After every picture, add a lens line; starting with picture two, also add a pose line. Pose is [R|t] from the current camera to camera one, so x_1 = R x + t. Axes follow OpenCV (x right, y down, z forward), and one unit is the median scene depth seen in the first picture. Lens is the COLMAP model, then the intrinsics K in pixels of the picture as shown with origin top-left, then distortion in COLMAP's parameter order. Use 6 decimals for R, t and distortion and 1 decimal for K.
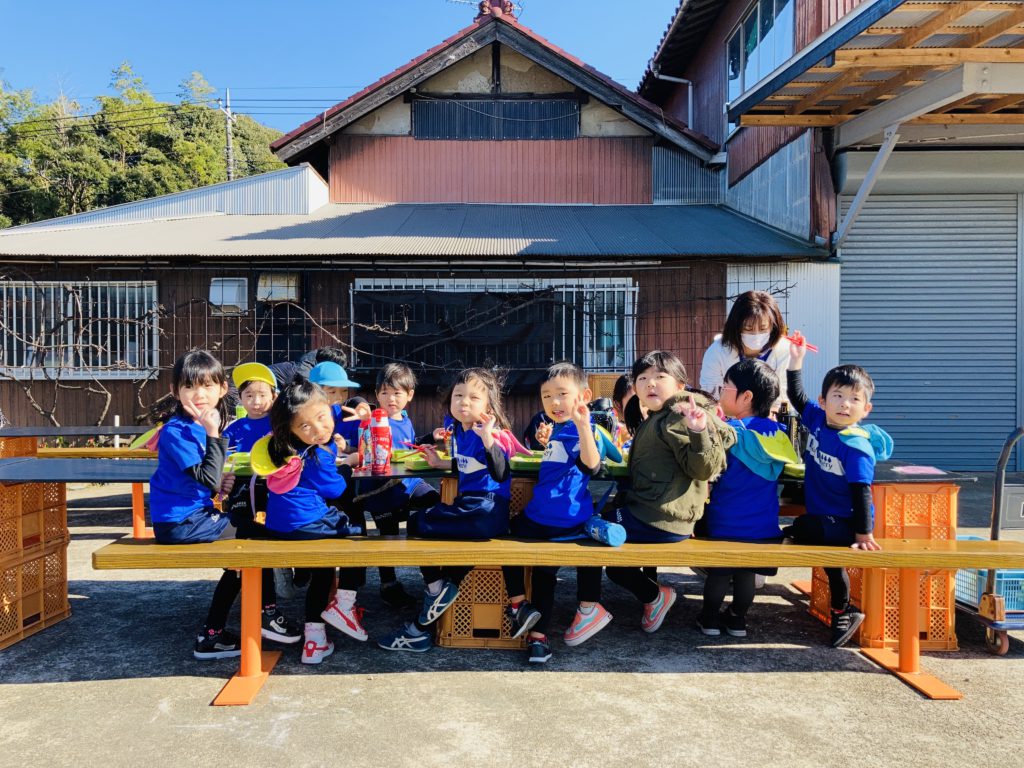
lens RADIAL K [[830.0, 0, 512.0], [0, 830.0, 384.0], [0, 0, 1]] dist [0.020305, 0.036484]
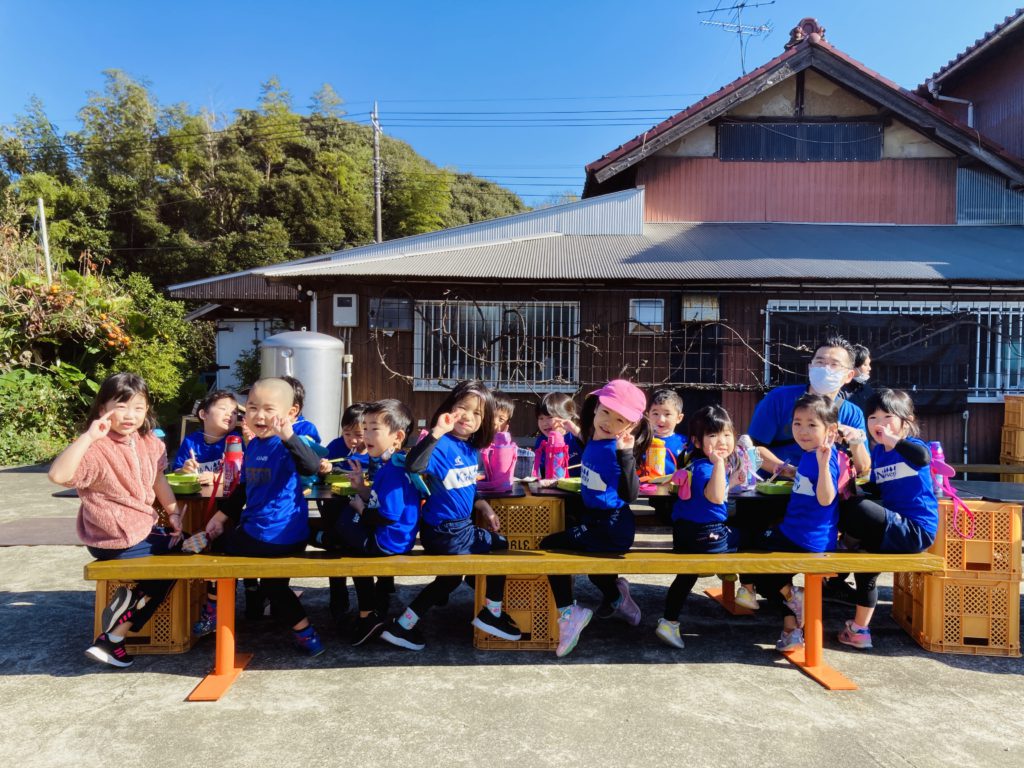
lens RADIAL K [[830.0, 0, 512.0], [0, 830.0, 384.0], [0, 0, 1]] dist [0.020305, 0.036484]
pose [[0.999398, 0.014155, -0.031672, -0.339171], [-0.014333, 0.999883, -0.005382, -0.007444], [0.031592, 0.005833, 0.999484, -0.042559]]
